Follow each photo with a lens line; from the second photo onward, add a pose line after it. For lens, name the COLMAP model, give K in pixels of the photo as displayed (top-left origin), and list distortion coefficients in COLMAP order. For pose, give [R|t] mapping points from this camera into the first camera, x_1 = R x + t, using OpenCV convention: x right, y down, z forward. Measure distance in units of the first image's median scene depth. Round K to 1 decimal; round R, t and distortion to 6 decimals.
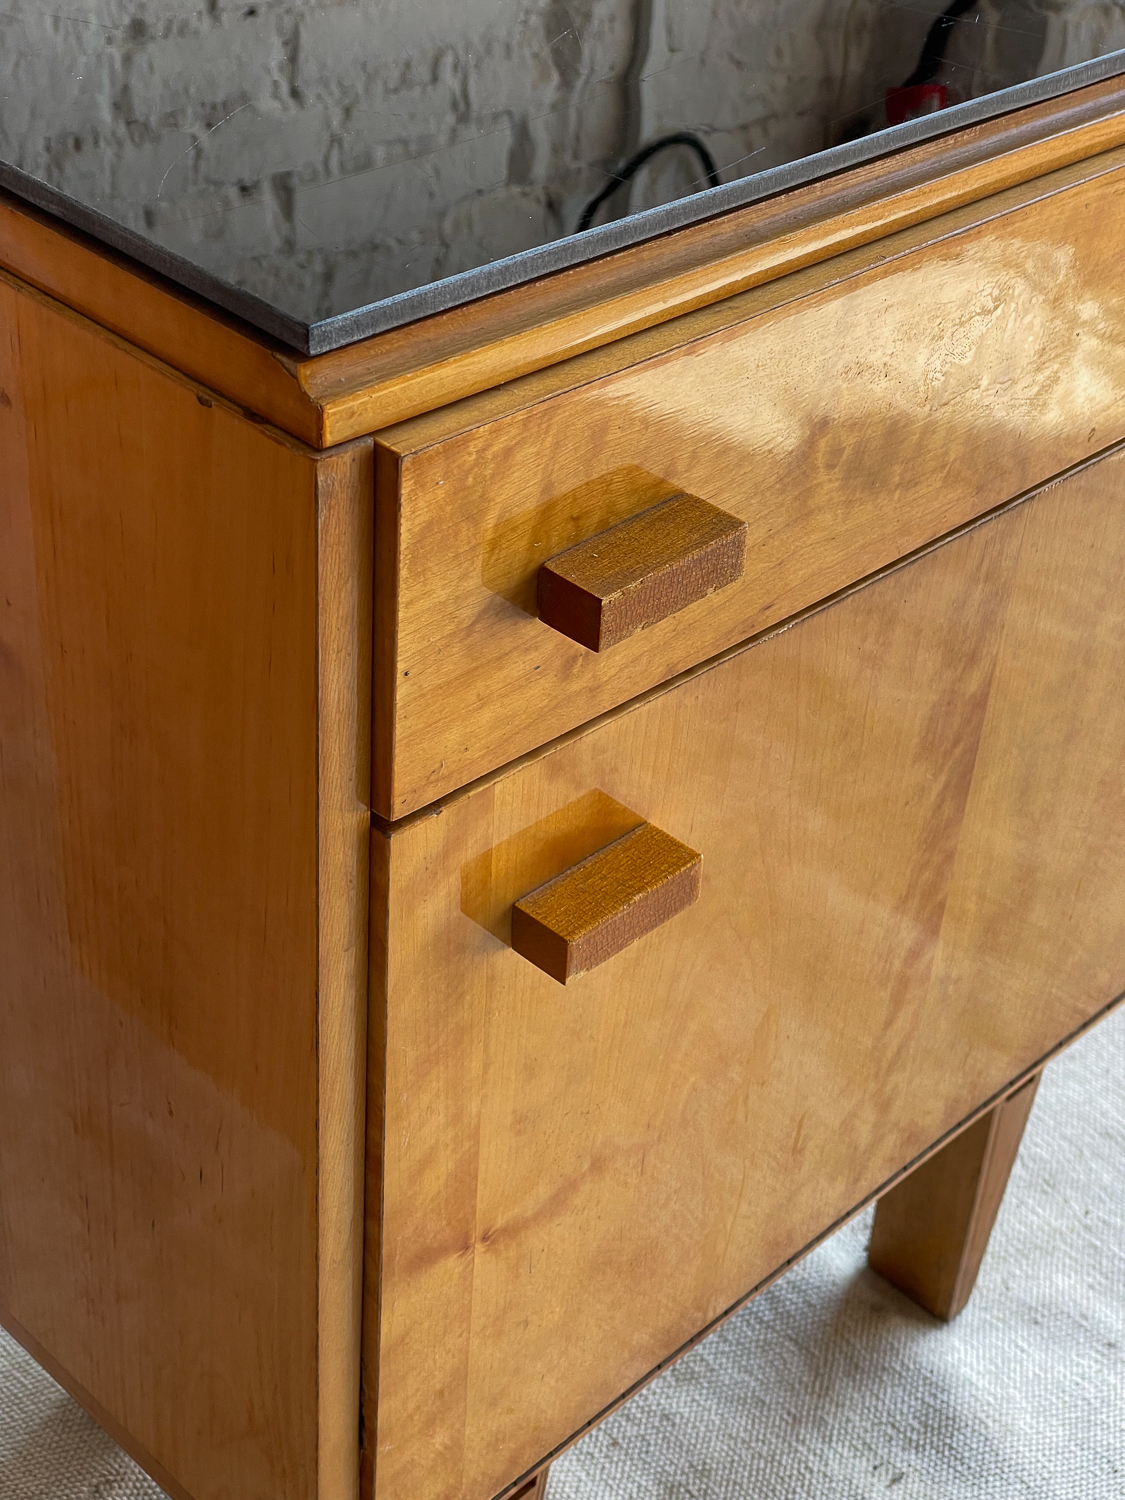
lens RADIAL K [[2273.2, 0, 562.5], [0, 2273.2, 750.0], [0, 0, 1]] dist [0.044346, -0.002580]
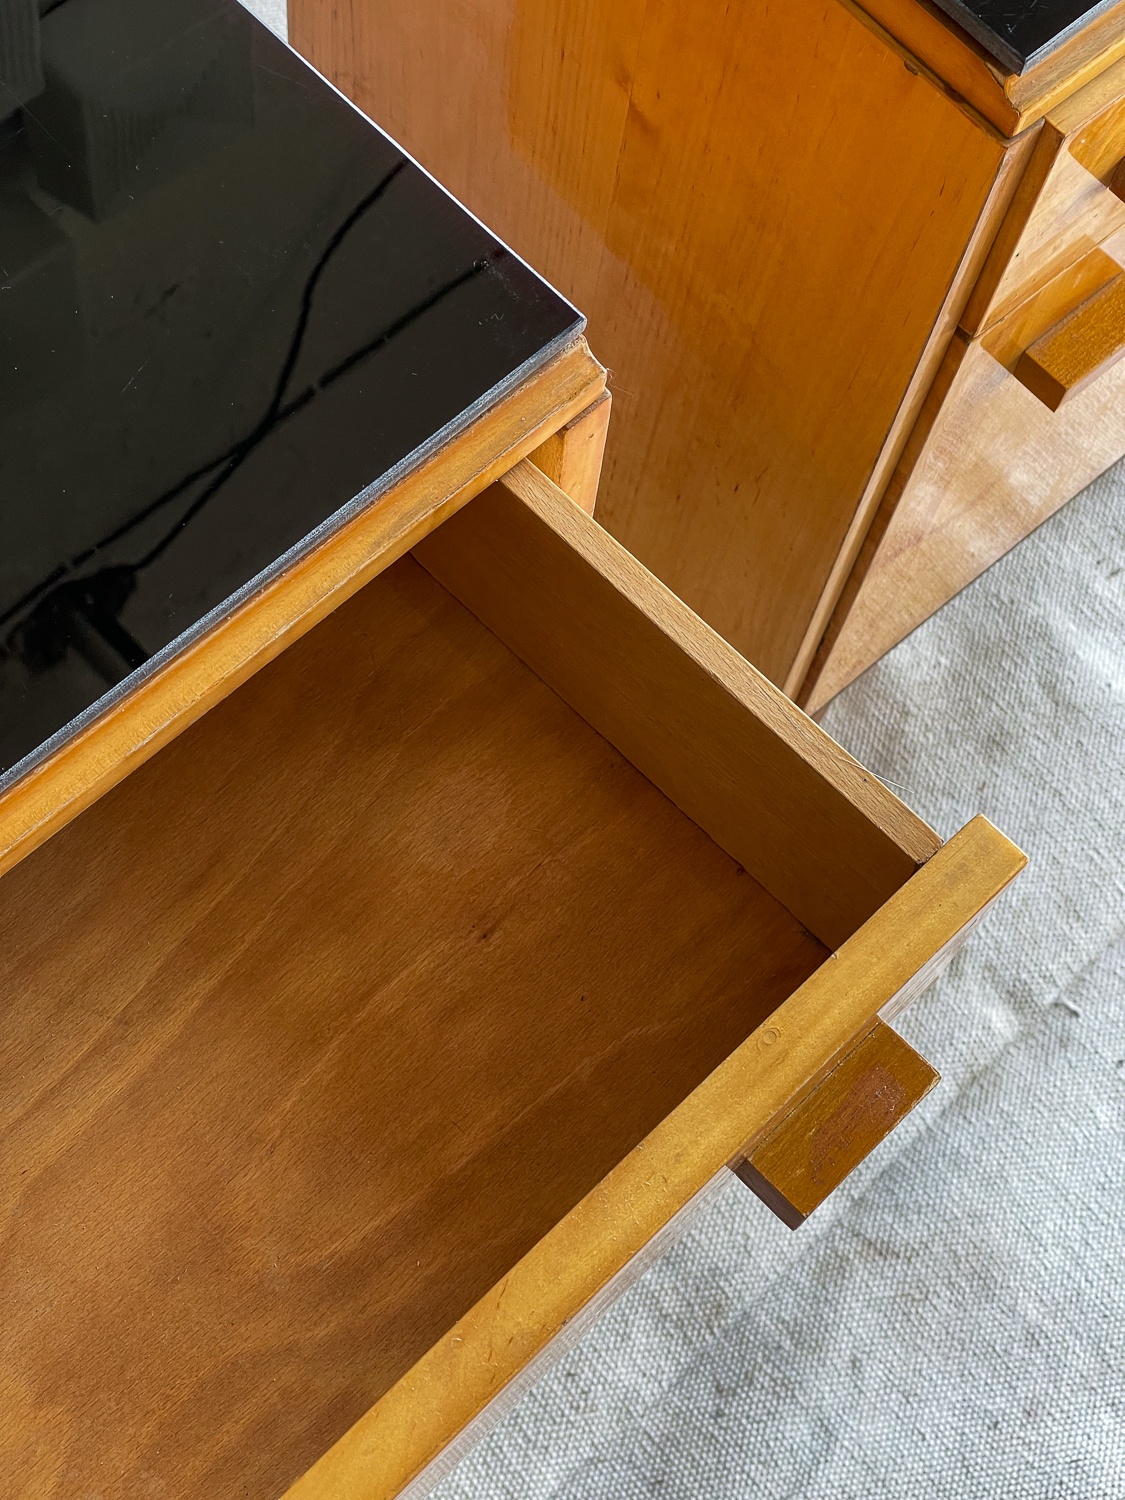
lens RADIAL K [[2273.2, 0, 562.5], [0, 2273.2, 750.0], [0, 0, 1]] dist [0.044346, -0.002580]
pose [[0.998387, 0.056700, 0.003032, -0.159246], [-0.050520, 0.862657, 0.503260, -0.218626], [0.025919, -0.502602, 0.864130, -0.149652]]
